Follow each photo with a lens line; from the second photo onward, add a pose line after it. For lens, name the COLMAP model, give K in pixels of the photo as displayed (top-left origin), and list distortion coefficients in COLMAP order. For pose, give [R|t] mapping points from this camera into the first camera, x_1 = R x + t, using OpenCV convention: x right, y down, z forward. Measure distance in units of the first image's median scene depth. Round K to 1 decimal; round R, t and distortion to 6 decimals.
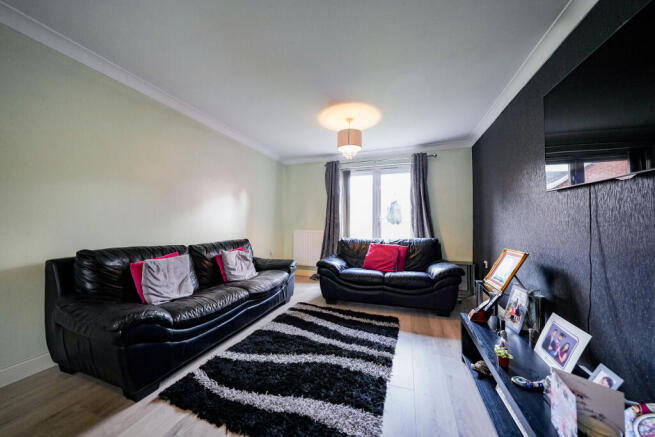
lens RADIAL K [[228.4, 0, 327.5], [0, 228.4, 218.5], [0, 0, 1]] dist [-0.019375, -0.000008]
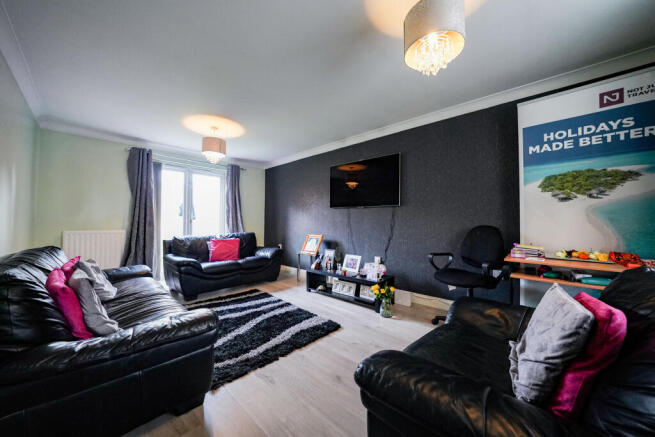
lens RADIAL K [[223.8, 0, 327.5], [0, 223.8, 218.5], [0, 0, 1]] dist [-0.000010, -0.000007]
pose [[0.400721, 0.008671, 0.916159, -0.677864], [-0.020238, 0.999795, -0.000610, -0.003750], [-0.915977, -0.018296, 0.400814, 0.047677]]
